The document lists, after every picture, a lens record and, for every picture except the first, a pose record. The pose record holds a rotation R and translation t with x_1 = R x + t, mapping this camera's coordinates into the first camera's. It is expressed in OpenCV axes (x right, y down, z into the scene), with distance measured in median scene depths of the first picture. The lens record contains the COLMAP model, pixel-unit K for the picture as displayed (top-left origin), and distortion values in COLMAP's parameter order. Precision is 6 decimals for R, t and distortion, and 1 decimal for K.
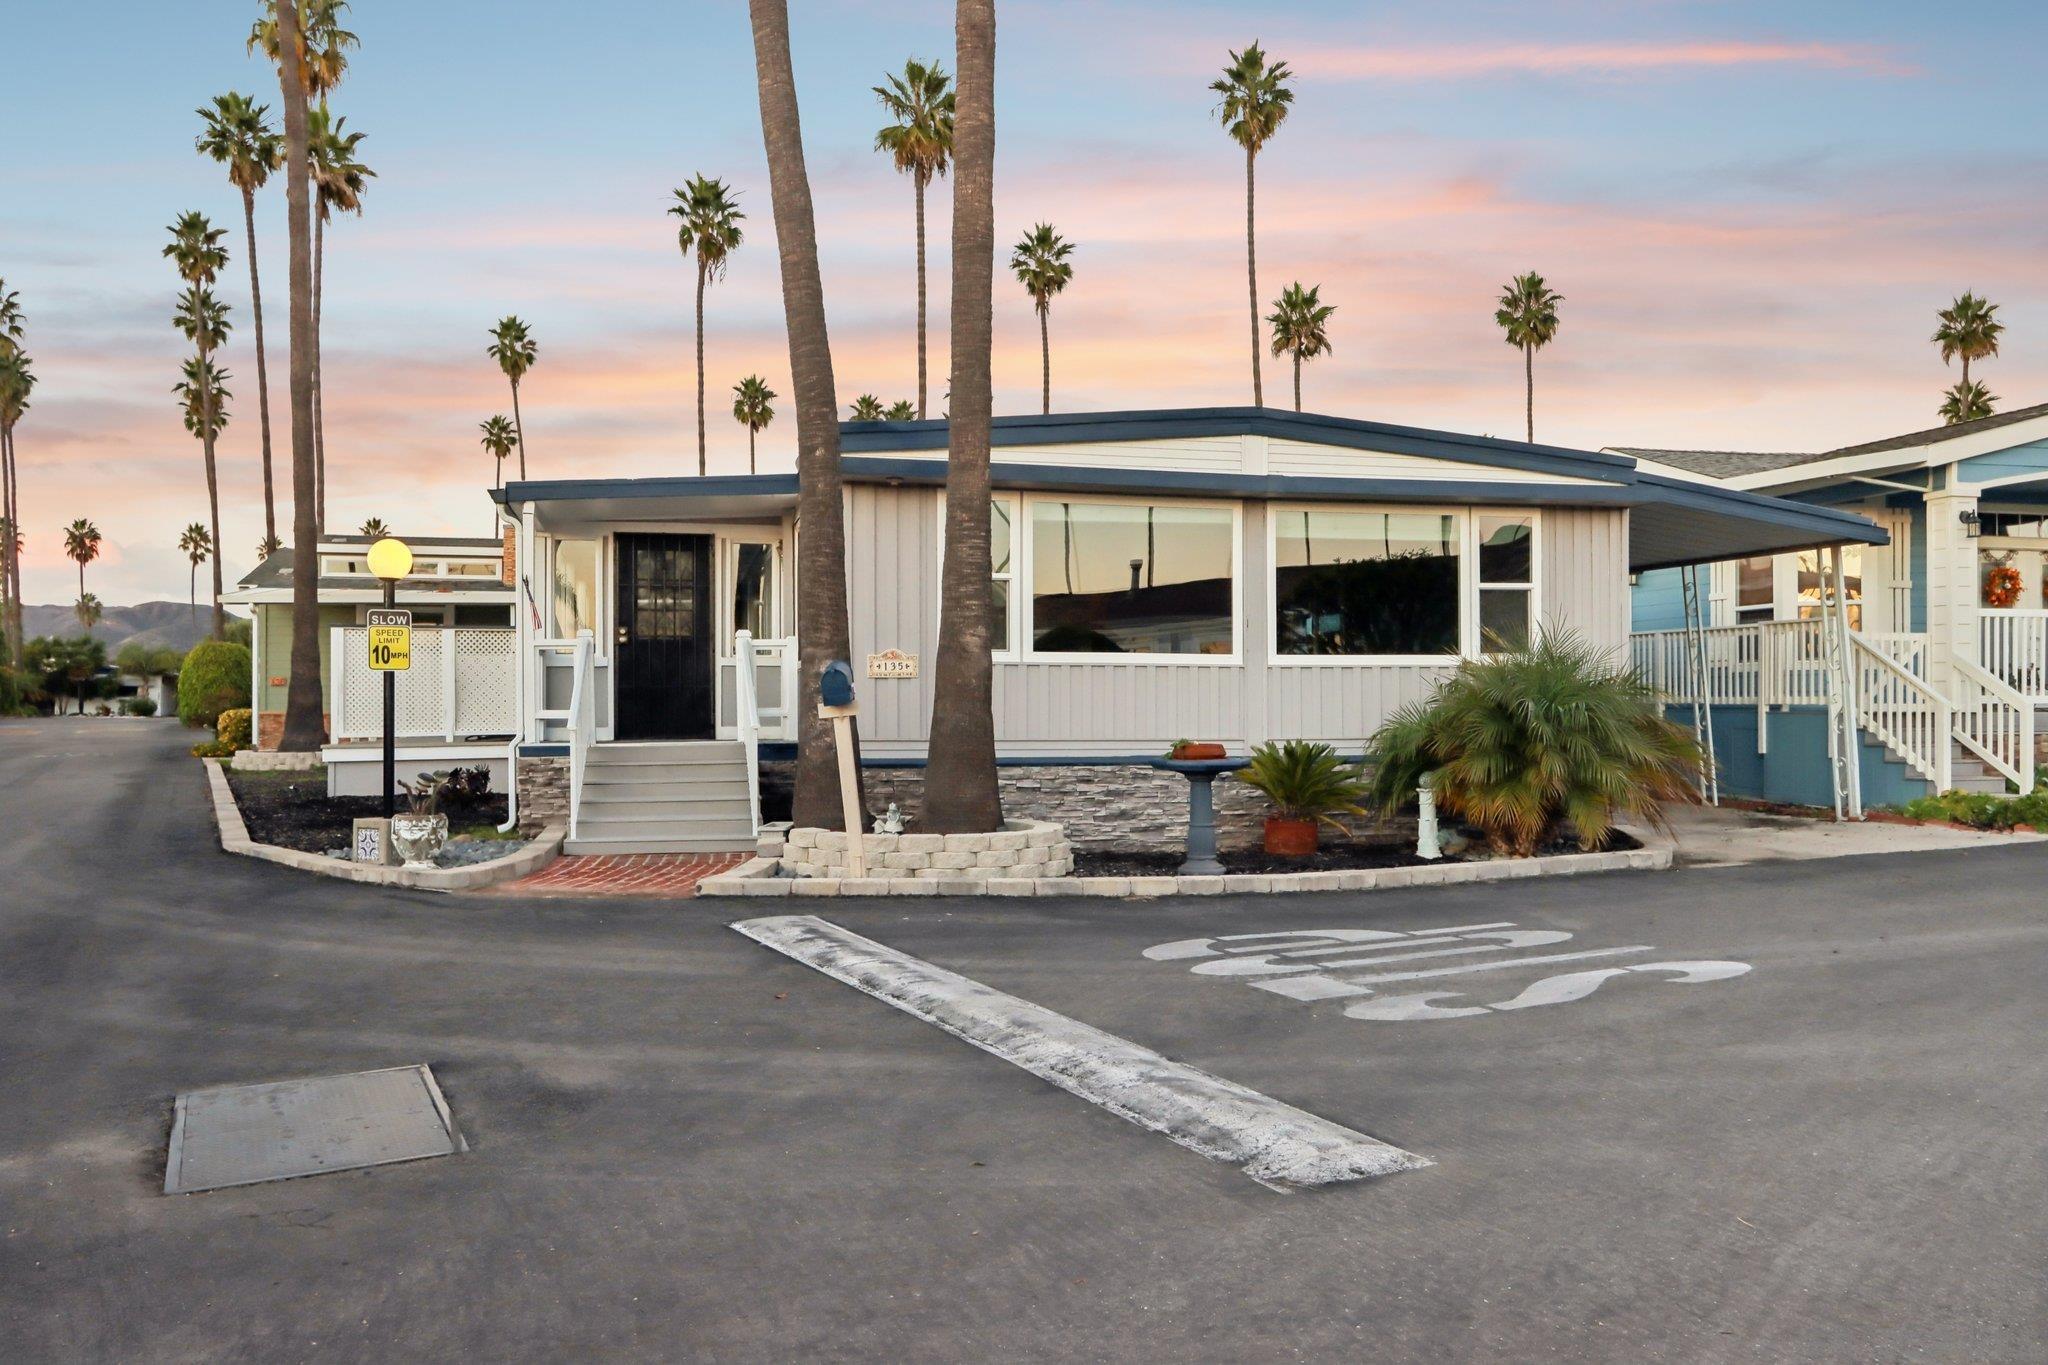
lens RADIAL K [[1528.5, 0, 1002.7], [0, 1528.5, 715.8], [0, 0, 1]] dist [-0.007478, 0.011365]
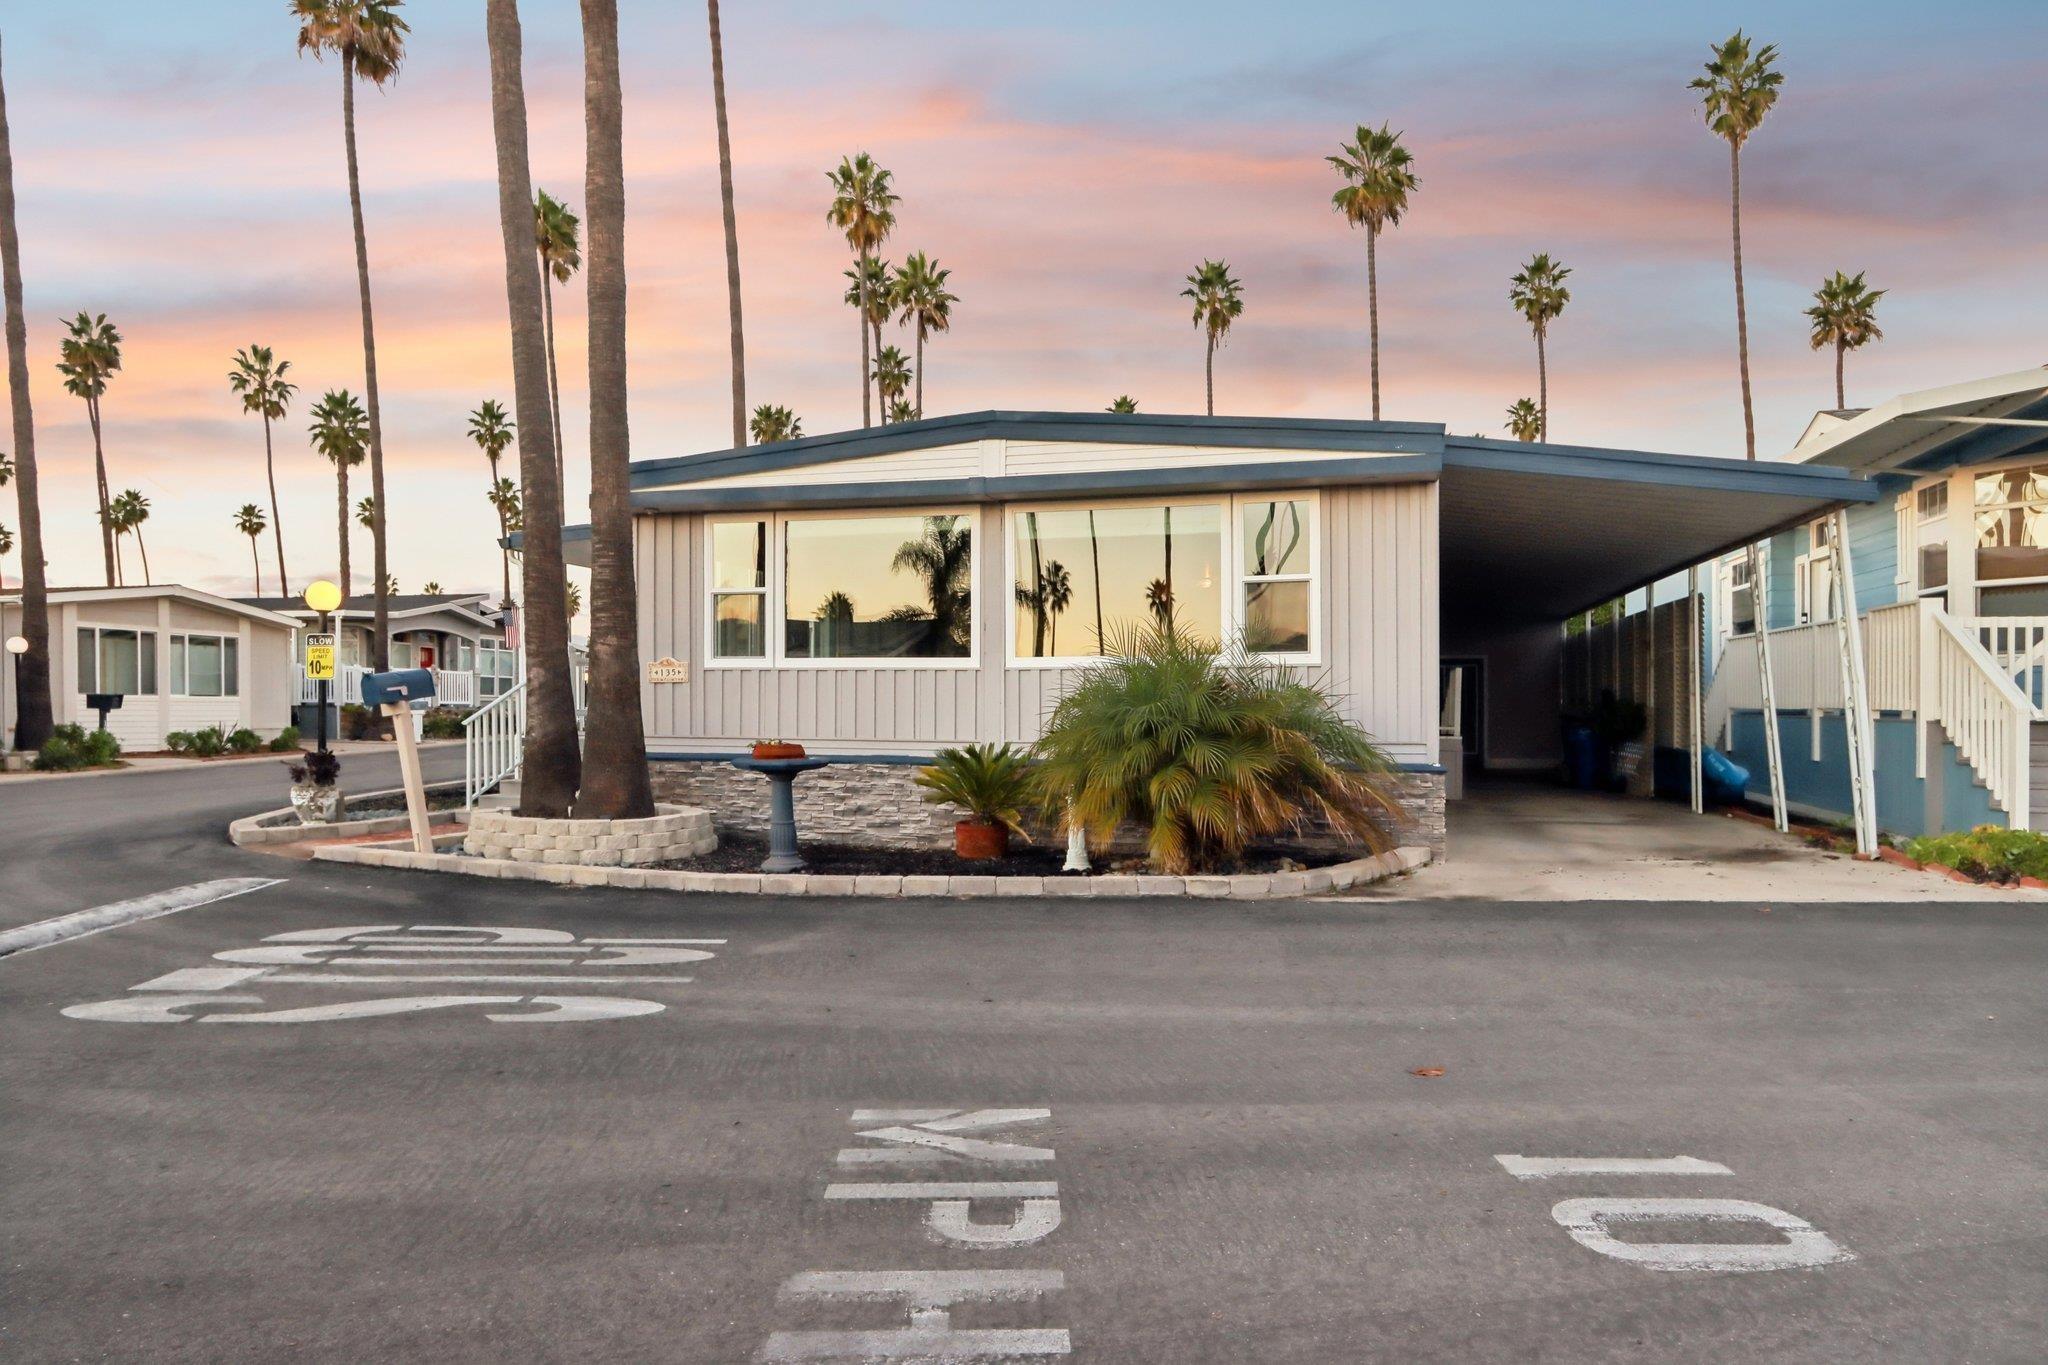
lens RADIAL K [[1262.9, 0, 988.5], [0, 1262.9, 730.0], [0, 0, 1]] dist [-0.014033, 0.007268]
pose [[0.879700, 0.012226, -0.475373, 0.130939], [-0.007275, 0.999898, 0.012253, -0.000543], [0.475474, -0.007320, 0.879699, 0.062581]]
